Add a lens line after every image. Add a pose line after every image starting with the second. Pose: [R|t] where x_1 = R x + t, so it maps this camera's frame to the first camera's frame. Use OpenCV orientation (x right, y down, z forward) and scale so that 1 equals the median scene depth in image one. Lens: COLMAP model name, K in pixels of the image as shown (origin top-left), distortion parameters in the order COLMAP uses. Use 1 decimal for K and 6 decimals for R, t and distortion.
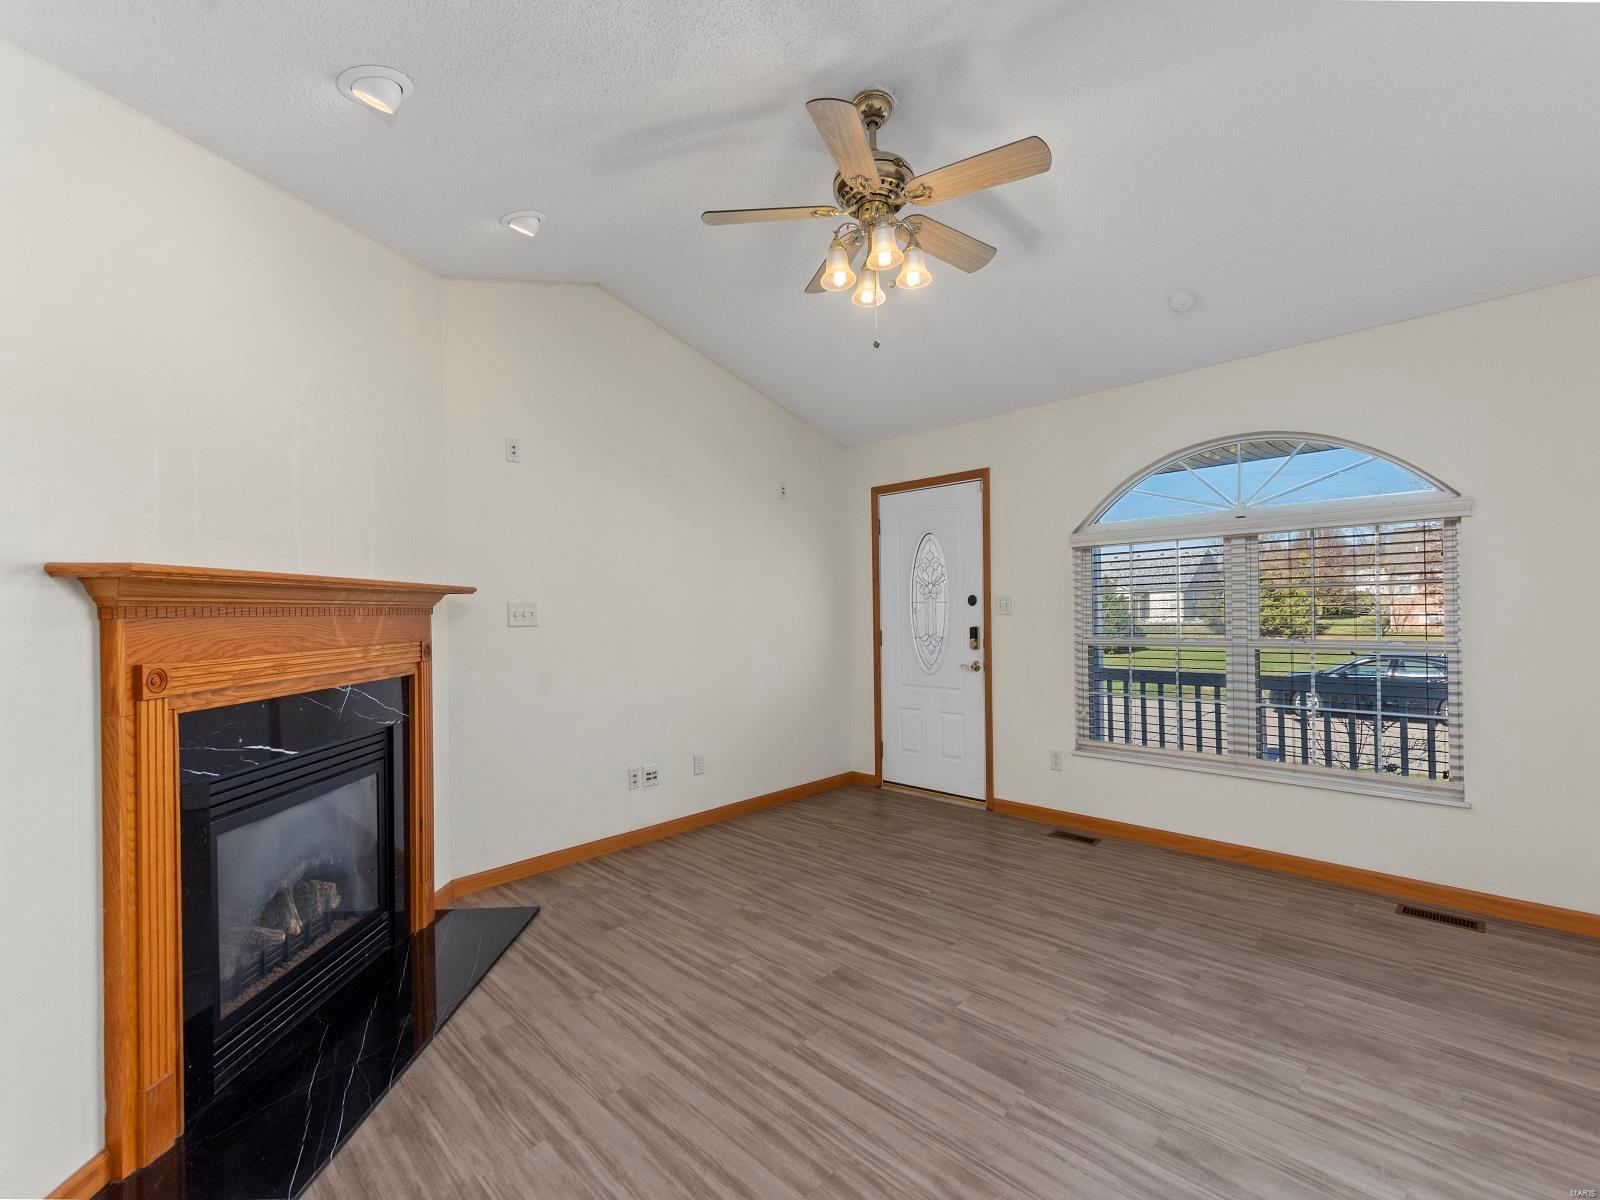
lens RADIAL K [[707.6, 0, 800.0], [0, 707.6, 600.0], [0, 0, 1]] dist [-0.041917, -0.000021]
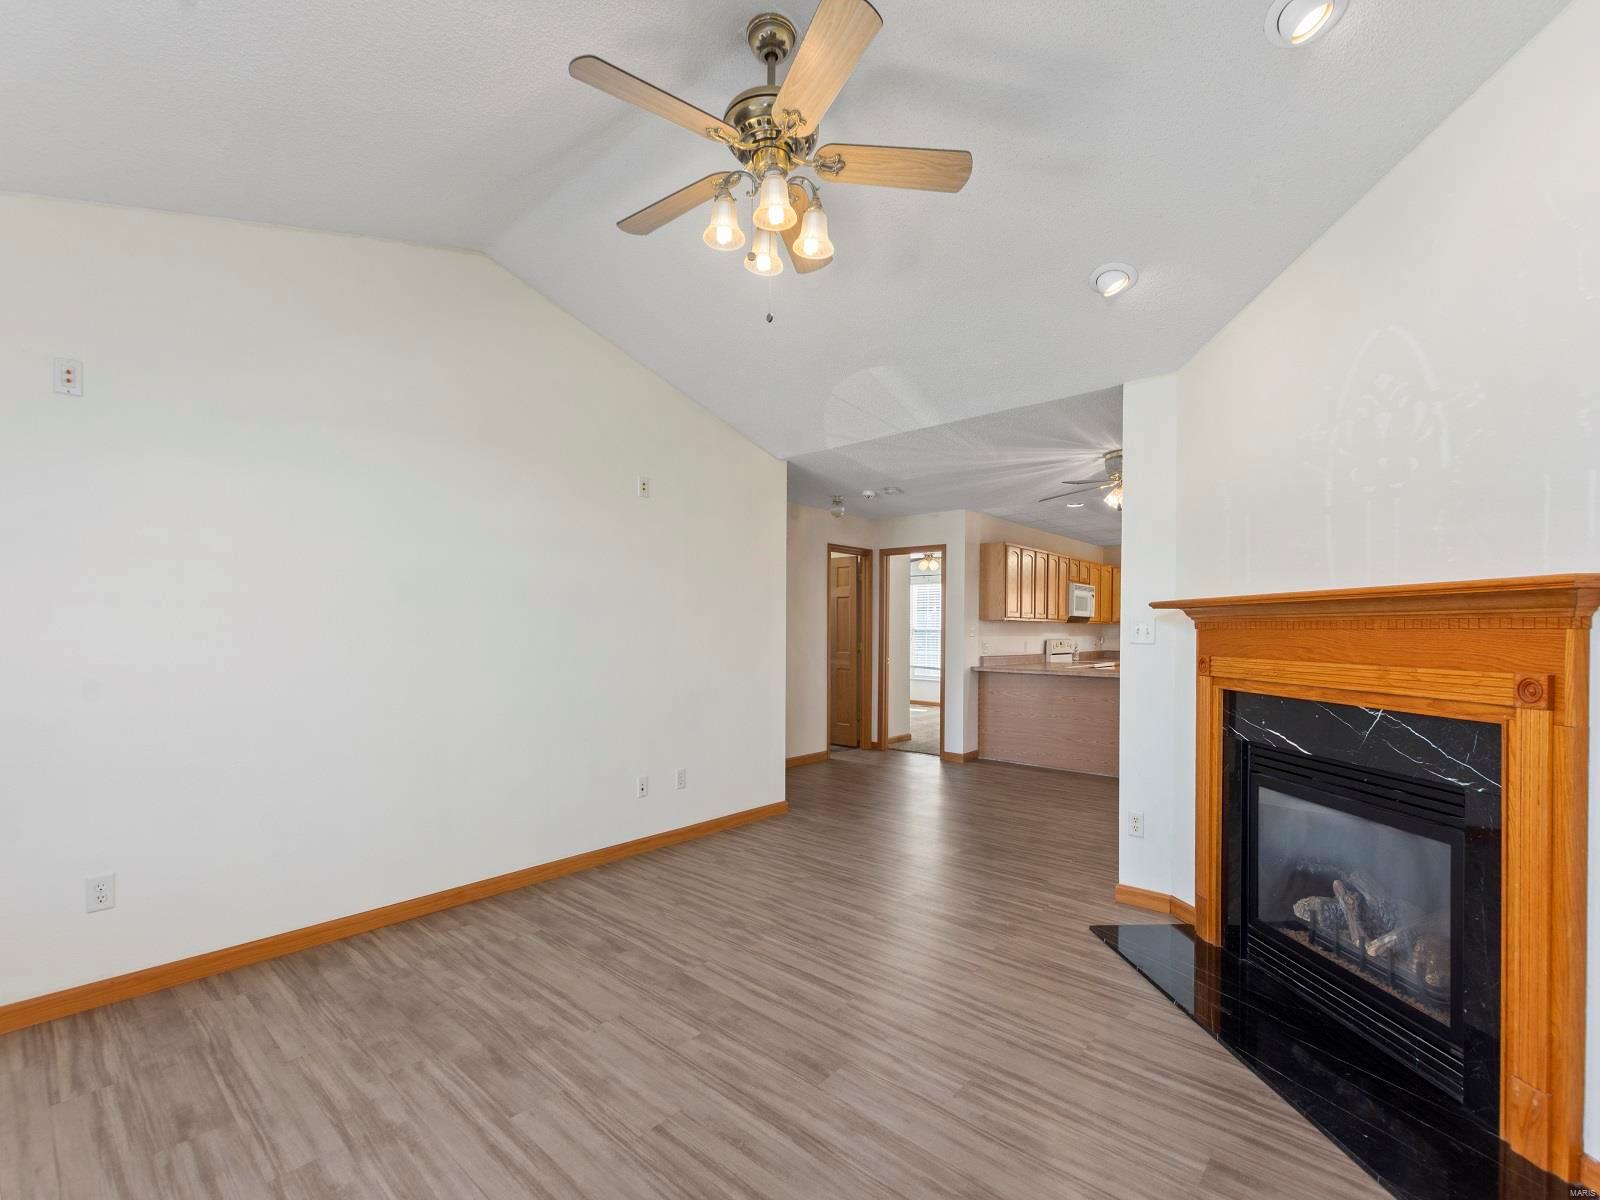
lens RADIAL K [[707.6, 0, 800.0], [0, 707.6, 600.0], [0, 0, 1]] dist [-0.041917, -0.000021]
pose [[-0.998121, 0.011318, -0.060226, 0.128490], [0.014596, 0.998420, -0.054266, 0.023899], [0.059516, -0.055043, -0.996709, 1.913145]]
